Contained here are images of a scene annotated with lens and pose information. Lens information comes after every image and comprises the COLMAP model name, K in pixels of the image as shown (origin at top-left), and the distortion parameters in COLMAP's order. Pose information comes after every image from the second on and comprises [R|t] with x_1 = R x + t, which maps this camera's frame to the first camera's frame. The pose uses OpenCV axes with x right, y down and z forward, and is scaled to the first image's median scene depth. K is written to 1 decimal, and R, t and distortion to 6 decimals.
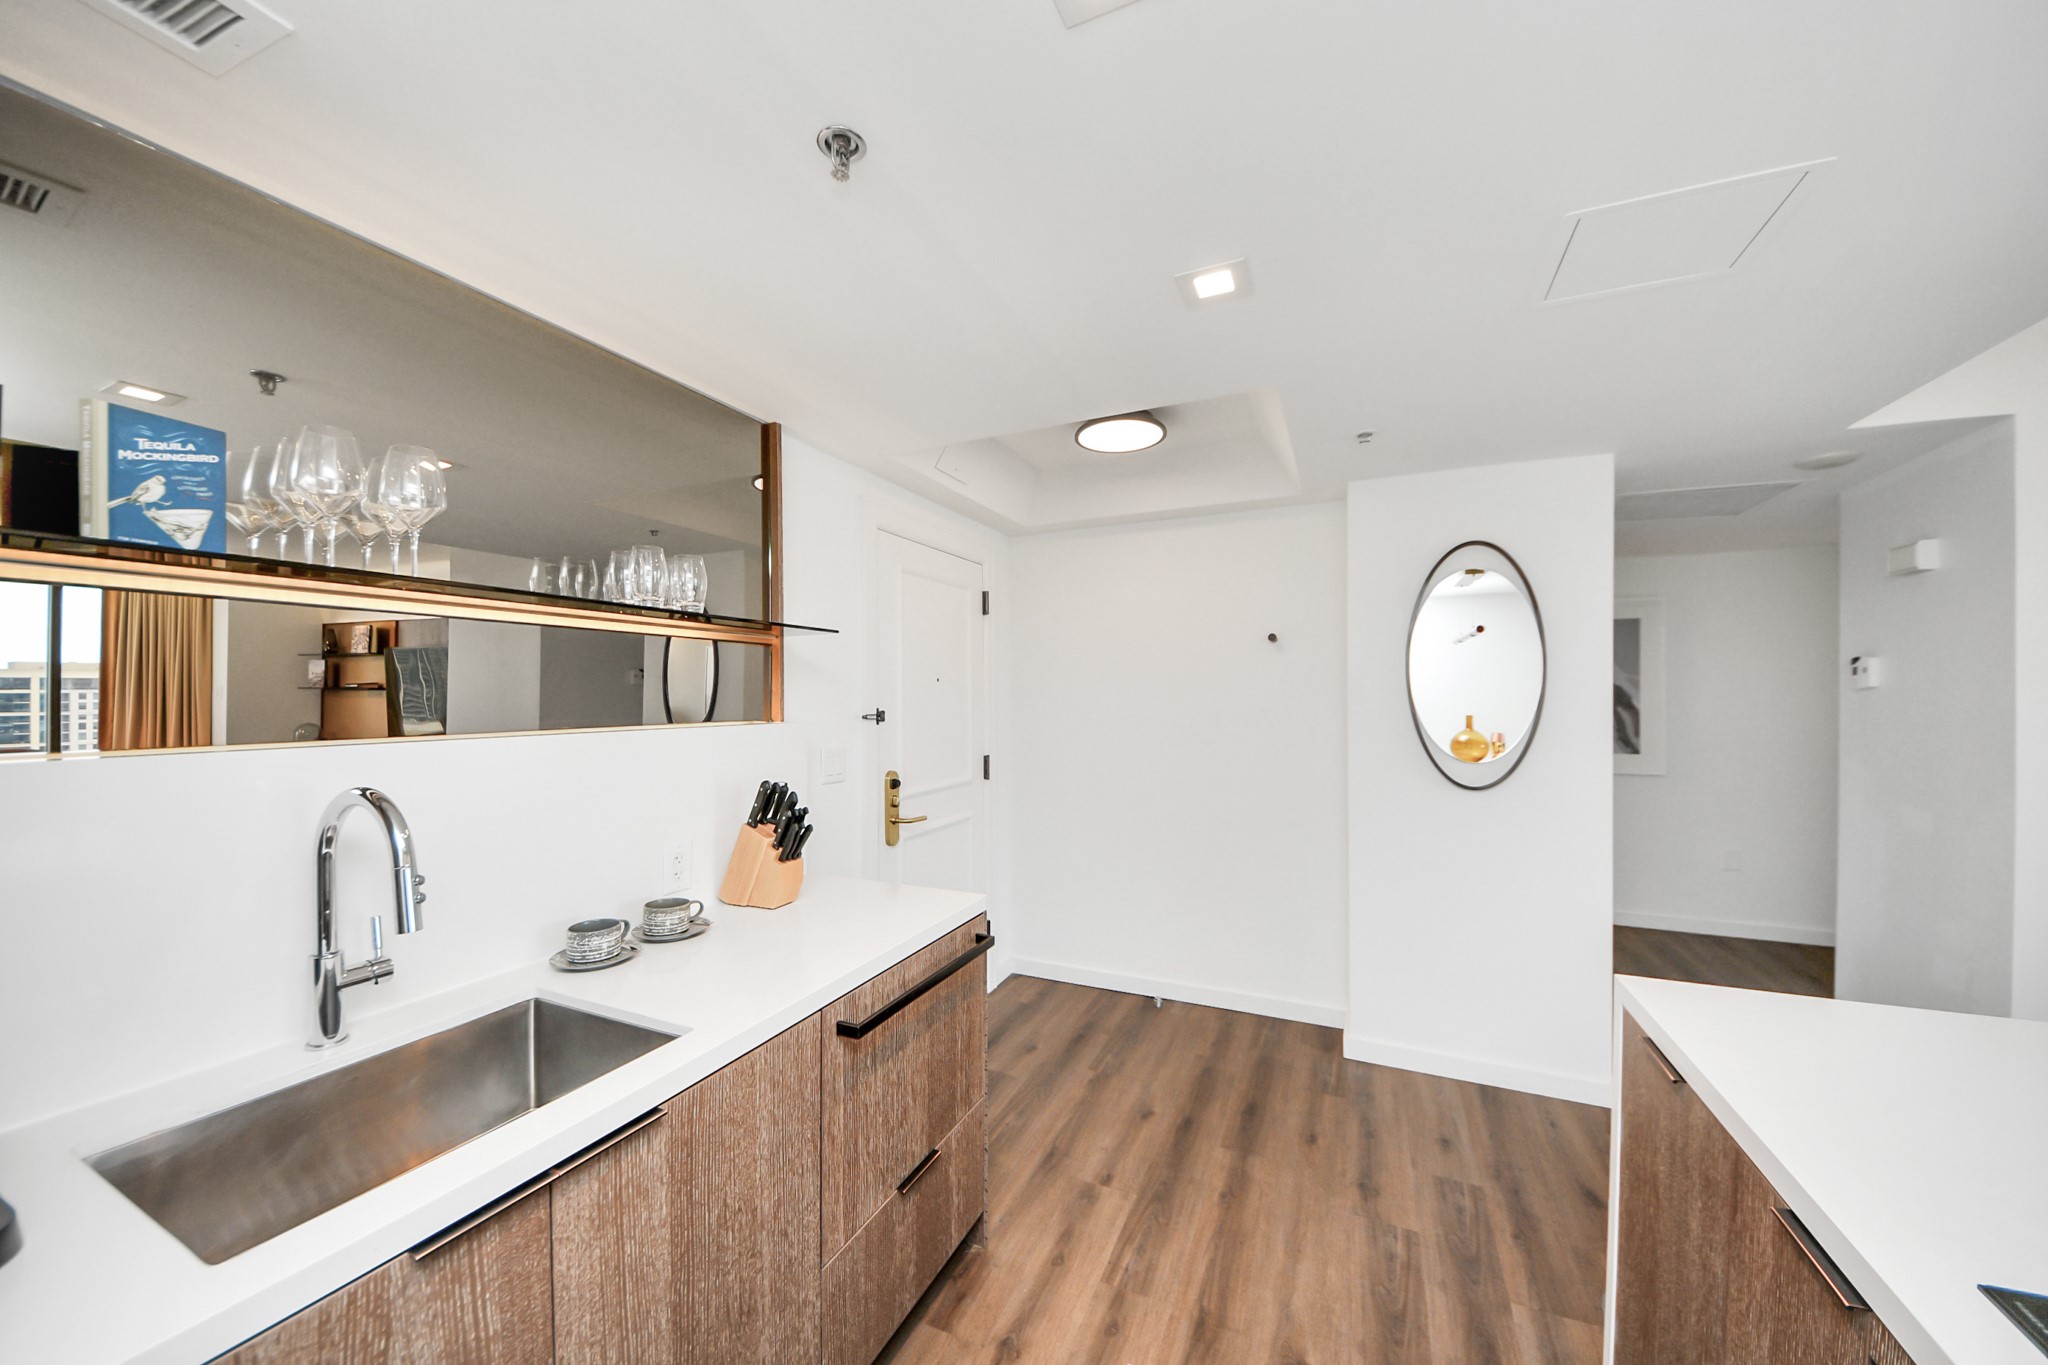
lens RADIAL K [[735.0, 0, 1026.0], [0, 735.0, 693.8], [0, 0, 1]] dist [0.039310, -0.020704]
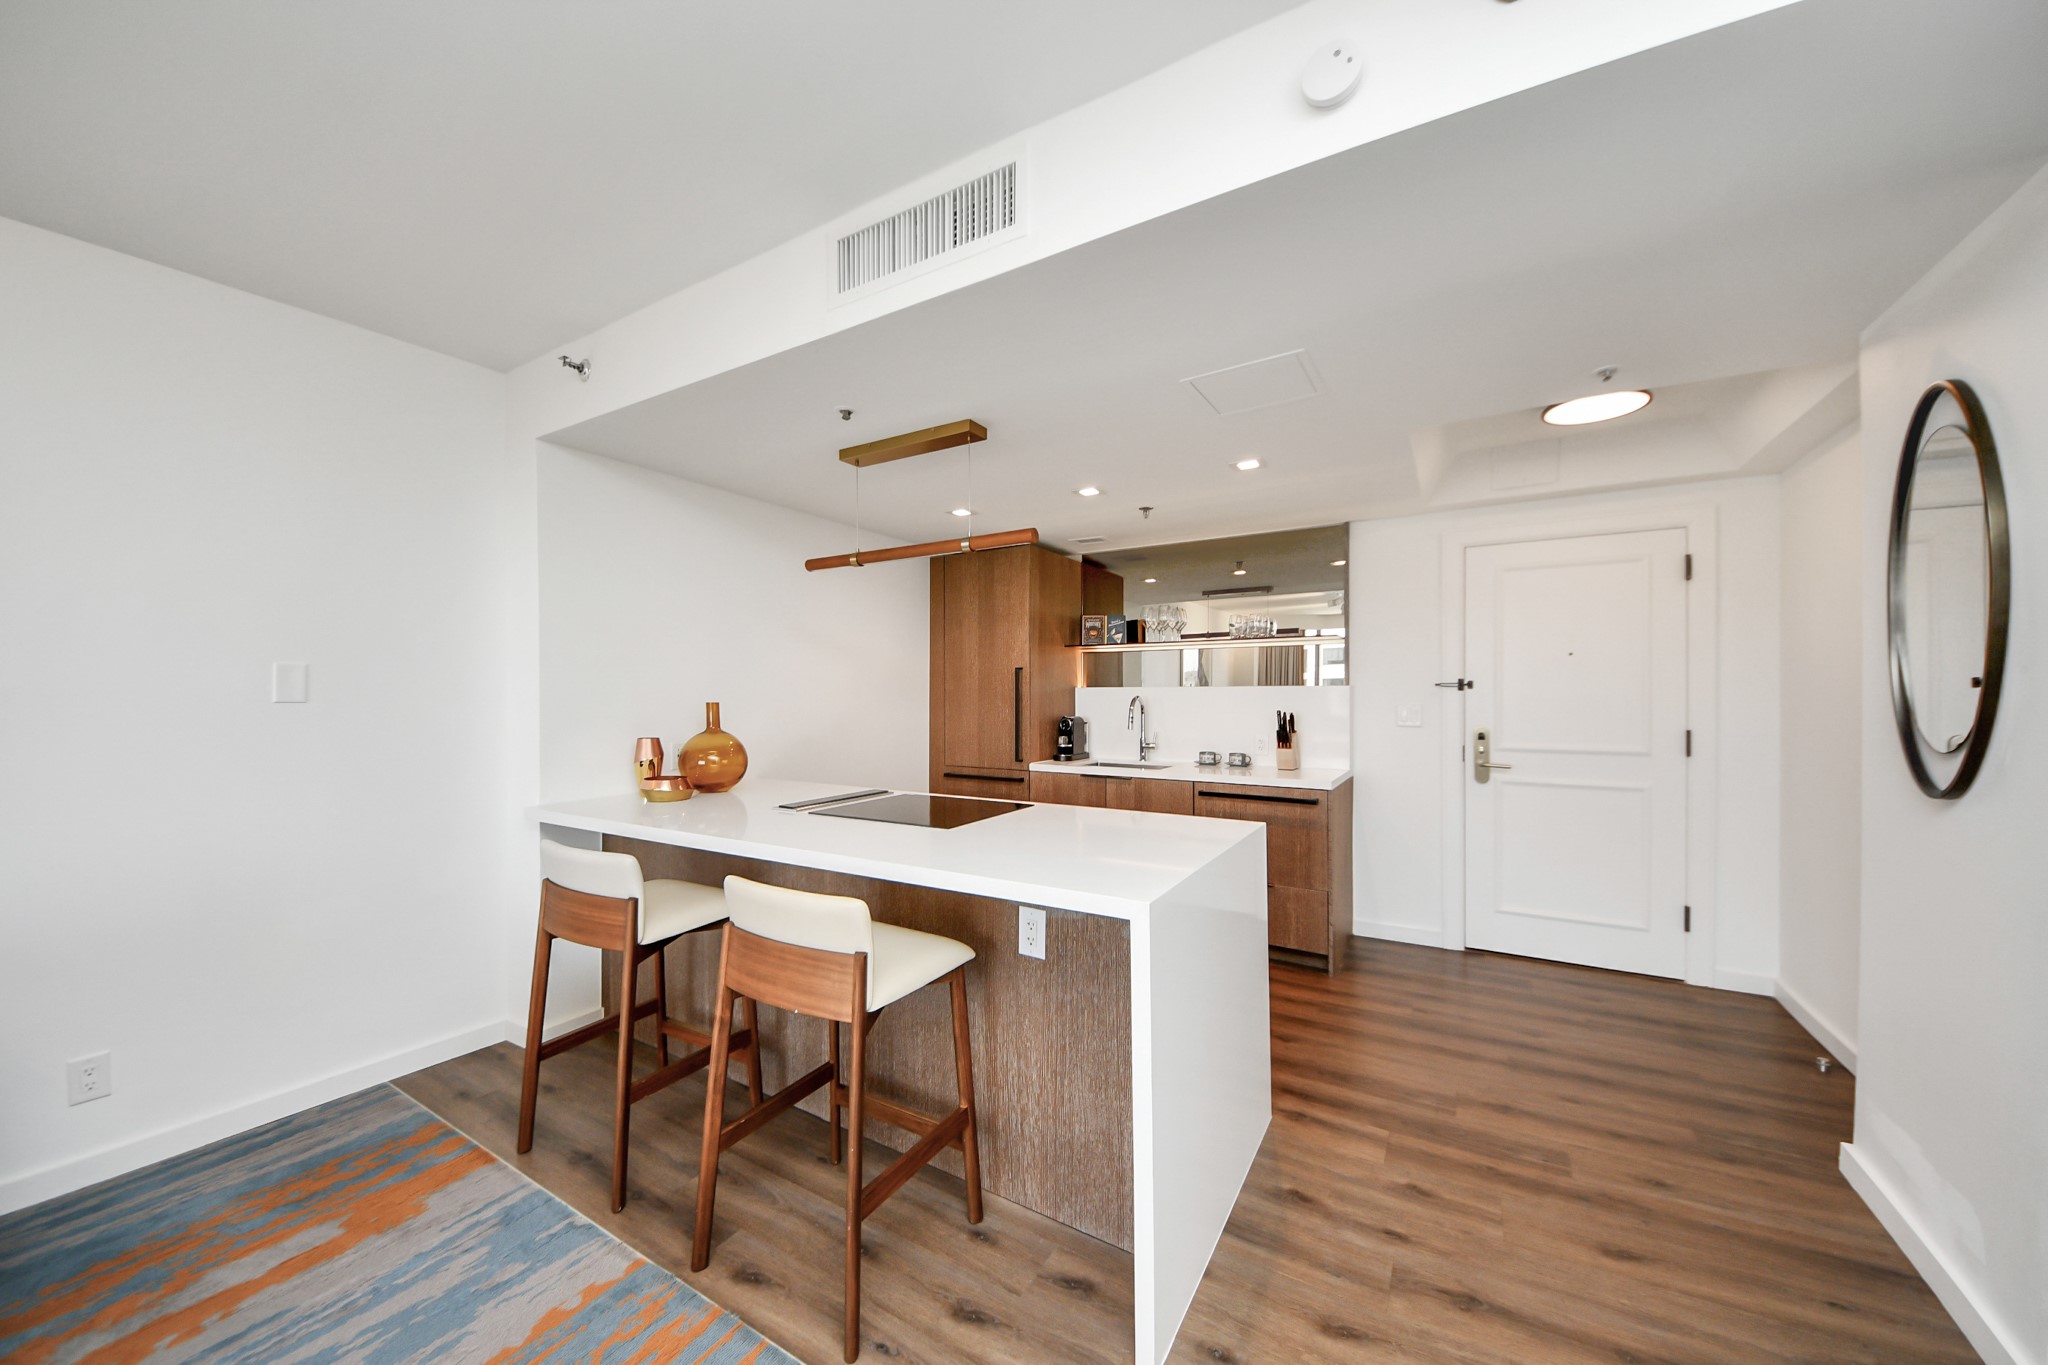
lens RADIAL K [[735.0, 0, 1026.0], [0, 735.0, 693.8], [0, 0, 1]] dist [0.039310, -0.020704]
pose [[-0.105255, 0.000645, -0.994445, 1.543367], [0.002234, 0.999997, 0.000412, 0.053267], [0.994443, -0.002178, -0.105256, 0.405519]]
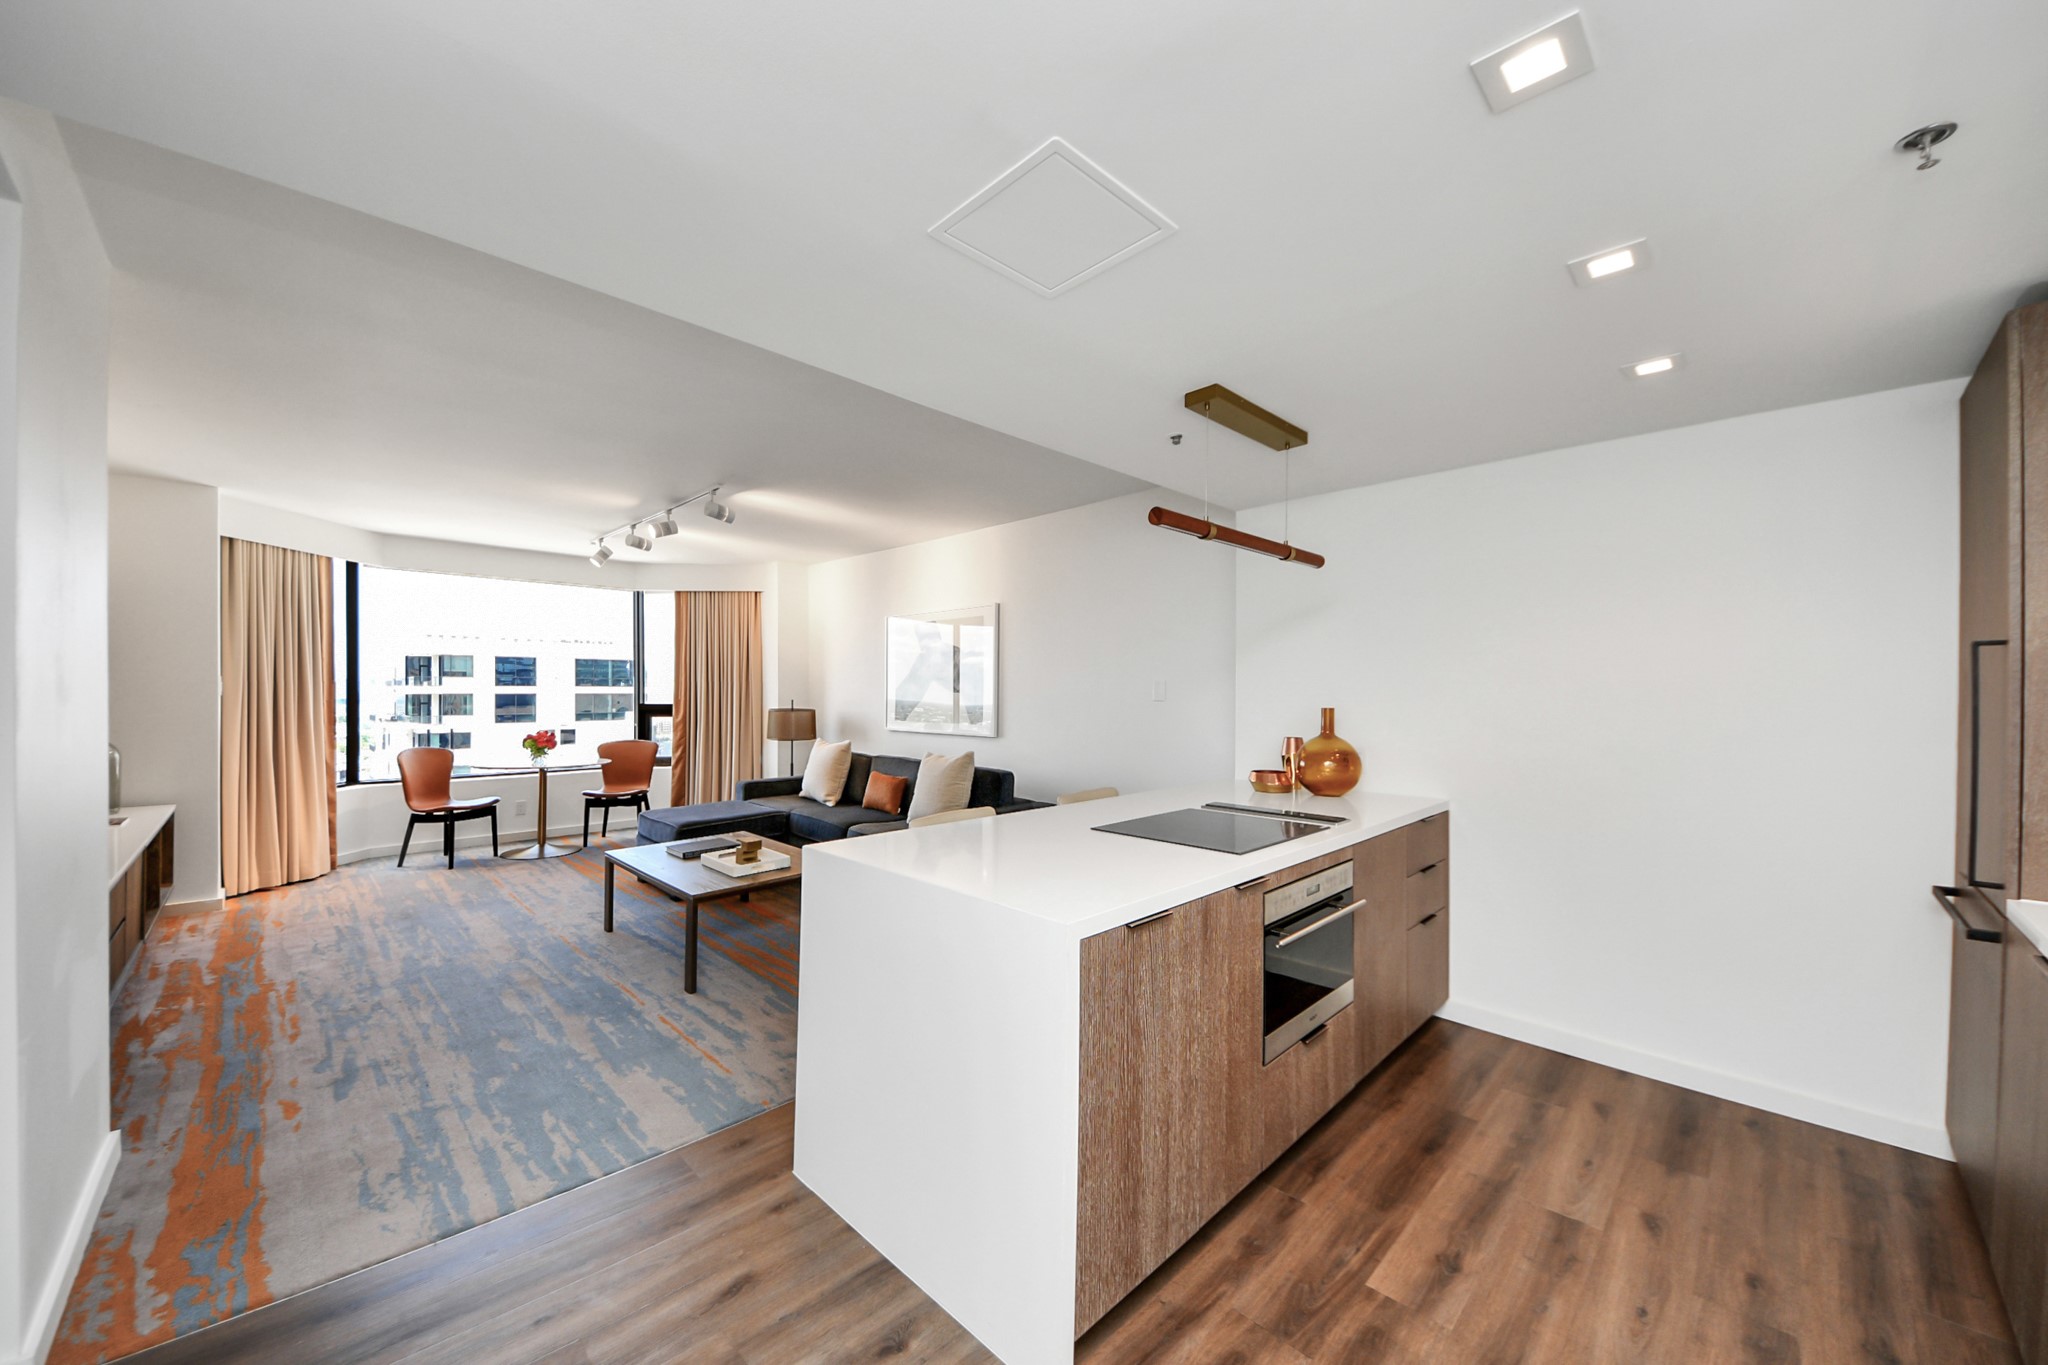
lens RADIAL K [[746.1, 0, 1013.8], [0, 746.1, 689.7], [0, 0, 1]] dist [-0.000463, -0.009563]
pose [[-0.934189, -0.002665, 0.356768, 0.309705], [-0.004109, 0.999986, -0.003291, 0.040965], [-0.356755, -0.004540, -0.934187, 1.218067]]
